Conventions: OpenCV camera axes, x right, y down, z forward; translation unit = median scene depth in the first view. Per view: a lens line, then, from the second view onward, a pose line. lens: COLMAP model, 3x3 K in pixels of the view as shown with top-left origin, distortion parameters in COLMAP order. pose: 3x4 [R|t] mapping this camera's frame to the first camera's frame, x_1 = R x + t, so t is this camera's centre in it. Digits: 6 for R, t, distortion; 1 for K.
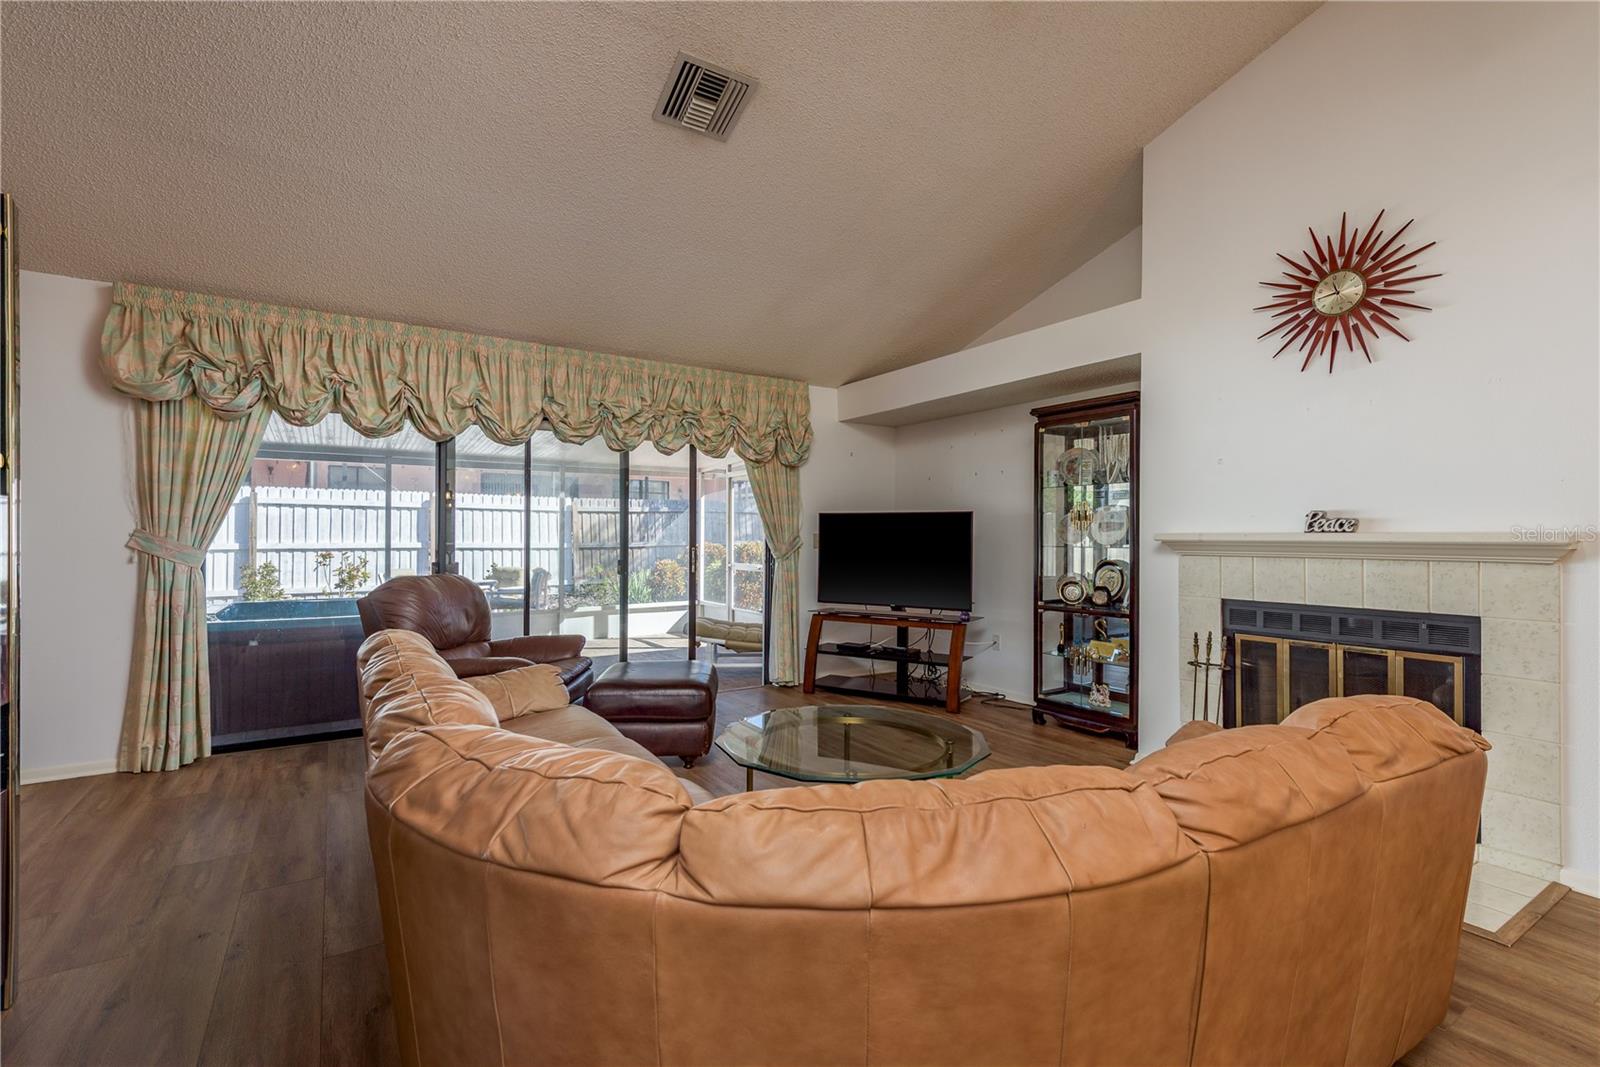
lens RADIAL K [[727.0, 0, 797.4], [0, 727.0, 531.2], [0, 0, 1]] dist [0.020112, -0.000429]
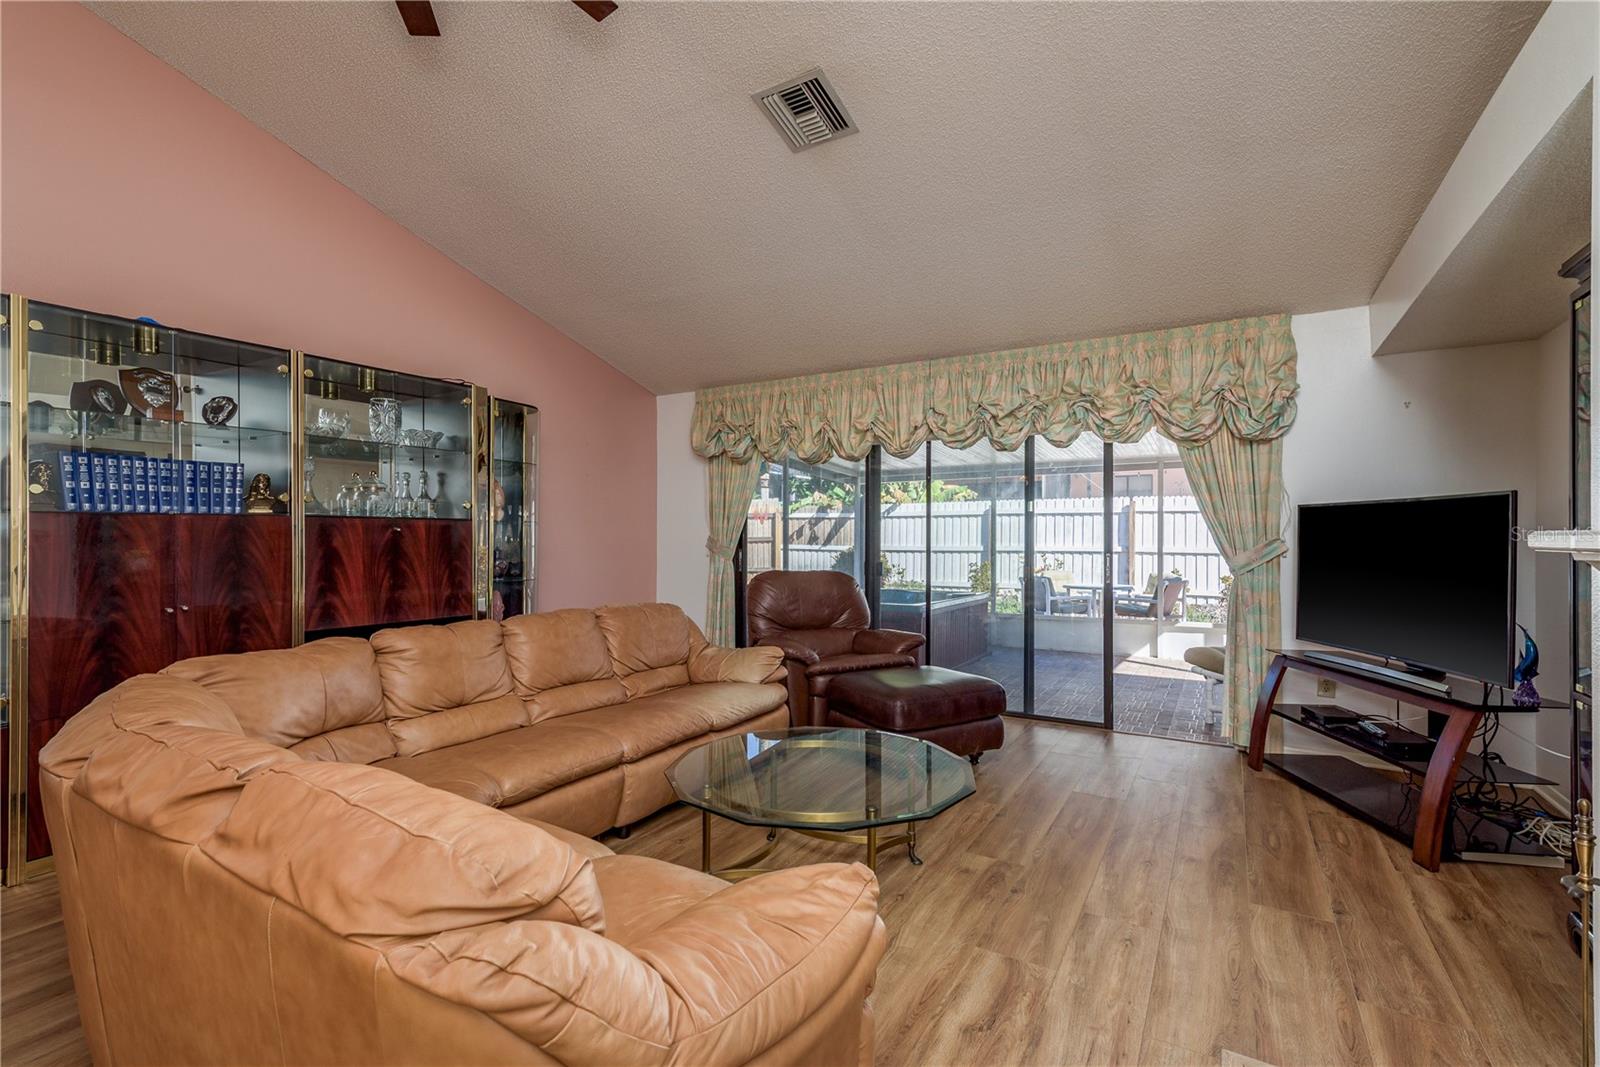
lens RADIAL K [[727.0, 0, 797.8], [0, 727.0, 532.5], [0, 0, 1]] dist [0.020112, -0.000429]
pose [[0.441226, -0.008661, -0.897354, 0.460481], [0.004762, 0.999962, -0.007310, 0.002672], [0.897383, -0.001048, 0.441251, 0.316756]]
